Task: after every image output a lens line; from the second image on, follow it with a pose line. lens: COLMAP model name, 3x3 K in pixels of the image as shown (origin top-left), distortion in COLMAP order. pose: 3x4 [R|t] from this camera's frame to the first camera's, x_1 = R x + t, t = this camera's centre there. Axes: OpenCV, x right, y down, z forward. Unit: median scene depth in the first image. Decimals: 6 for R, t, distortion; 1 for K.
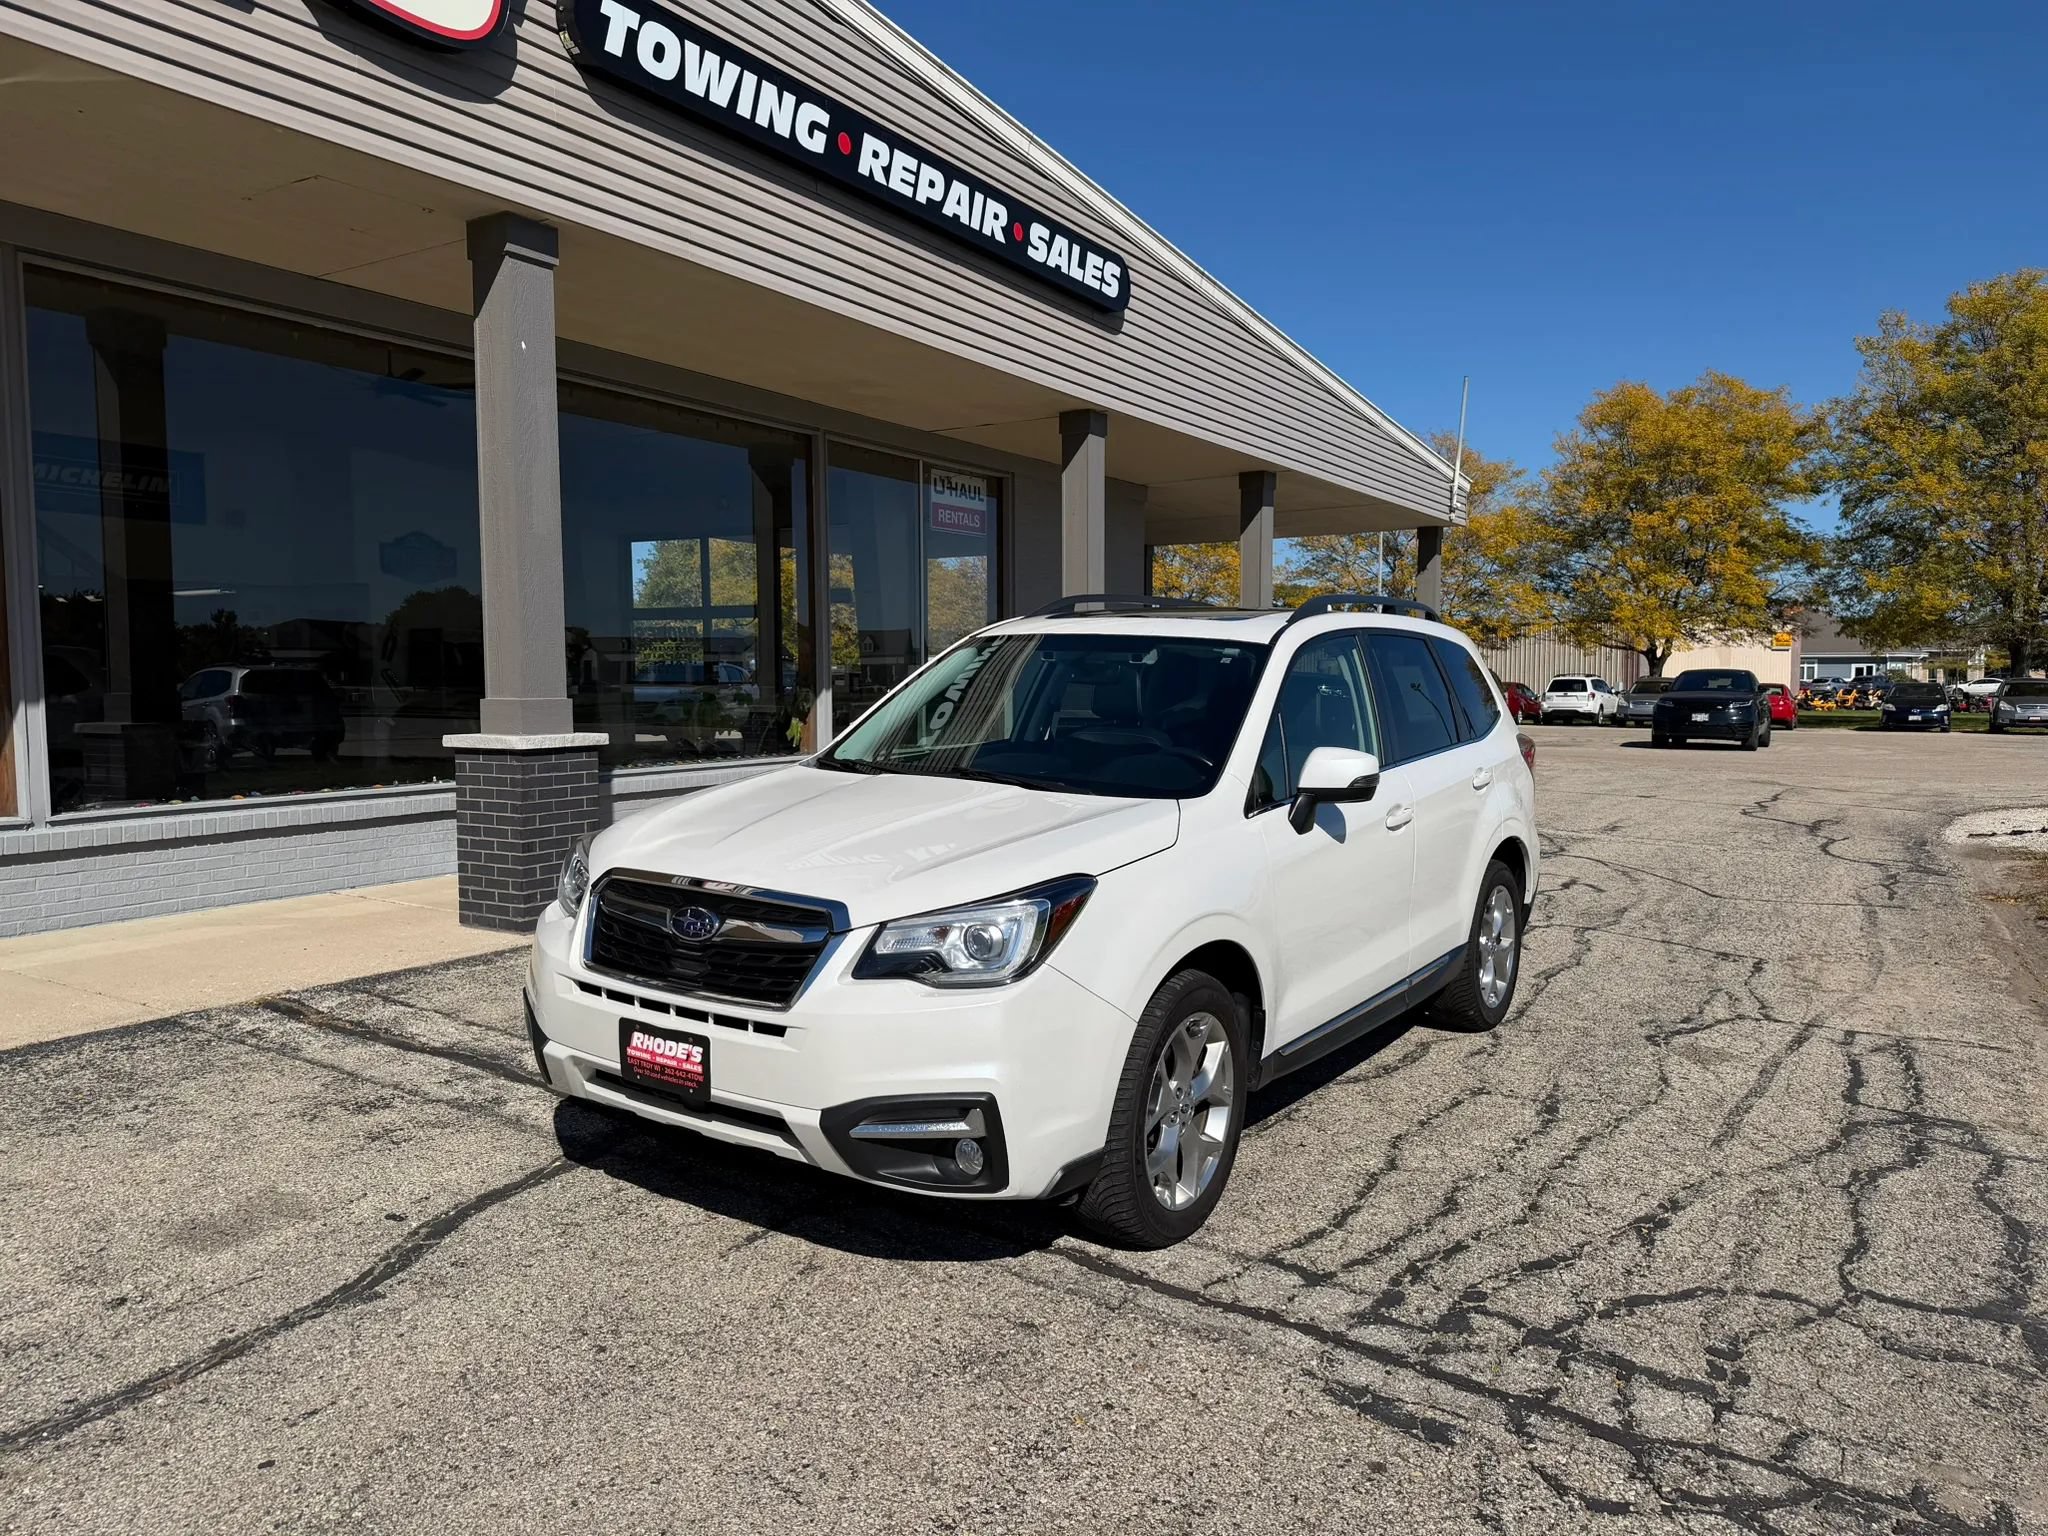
lens RADIAL K [[1457.4, 0, 1005.1], [0, 1457.4, 768.6], [0, 0, 1]] dist [0.029686, -0.037749]
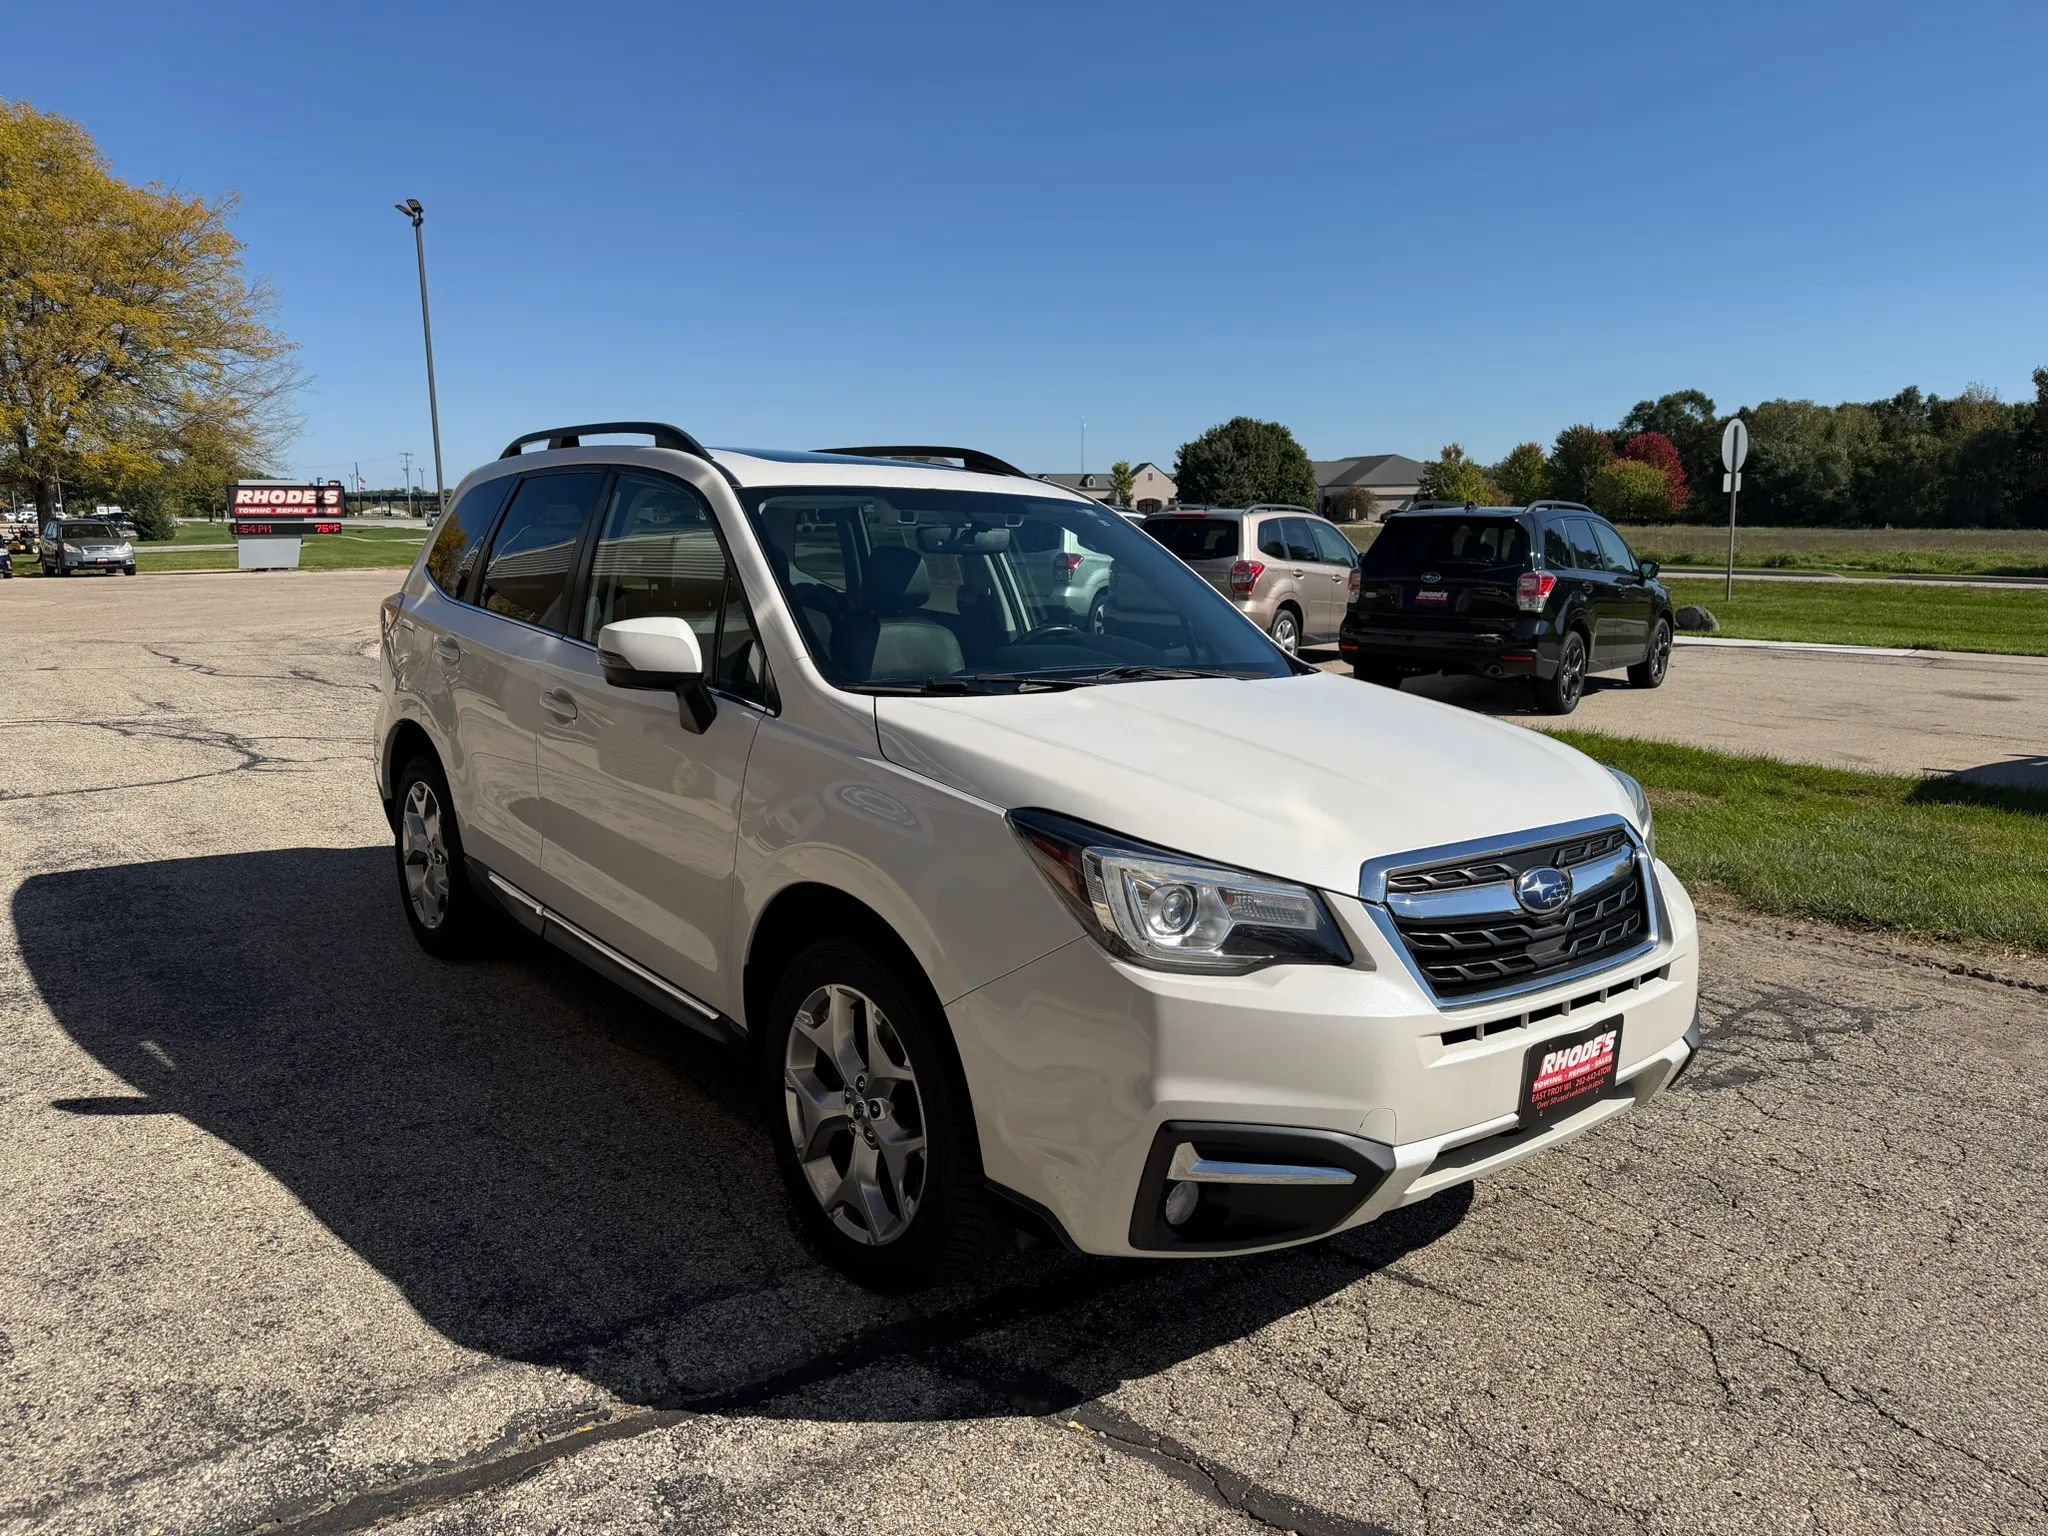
lens RADIAL K [[1457.4, 0, 1042.5], [0, 1457.4, 745.6], [0, 0, 1]] dist [0.029686, -0.037749]
pose [[0.279083, -0.150814, 0.948350, -0.969249], [0.061529, 0.988369, 0.139071, -0.088125], [-0.958294, 0.019539, 0.285117, 1.003628]]
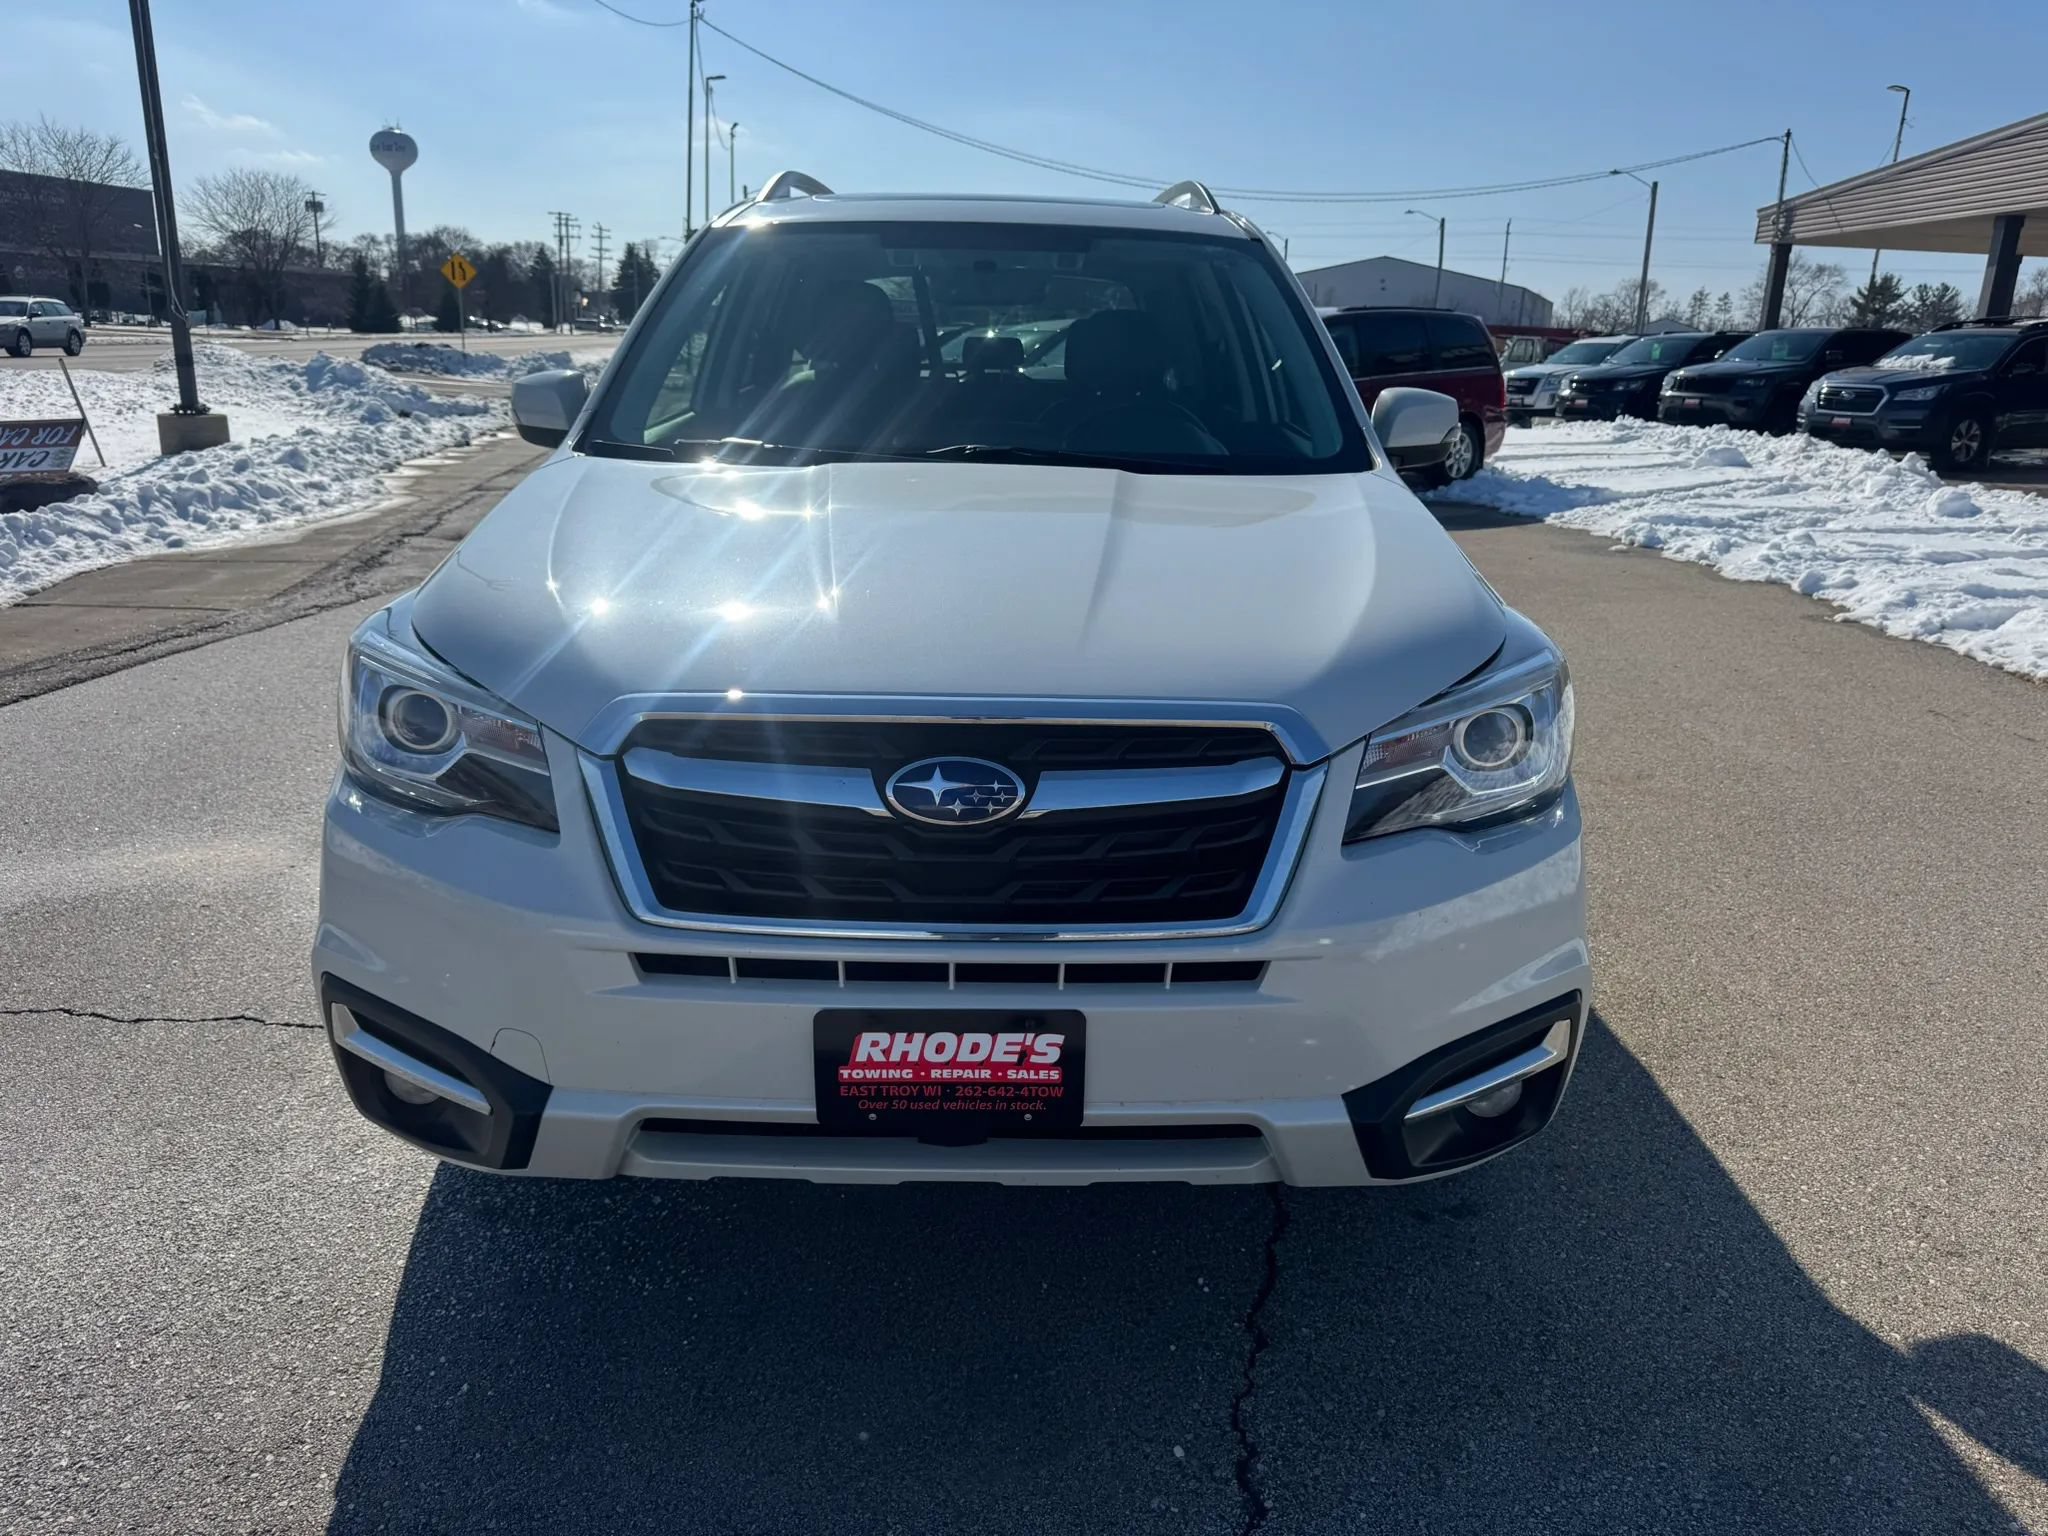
lens RADIAL K [[1457.4, 0, 1034.3], [0, 1457.4, 777.7], [0, 0, 1]] dist [0.029686, -0.037749]
pose [[0.806899, -0.179983, 0.562602, -0.450843], [0.048321, 0.969369, 0.240810, -0.013568], [-0.588710, -0.167124, 0.790879, 0.587549]]
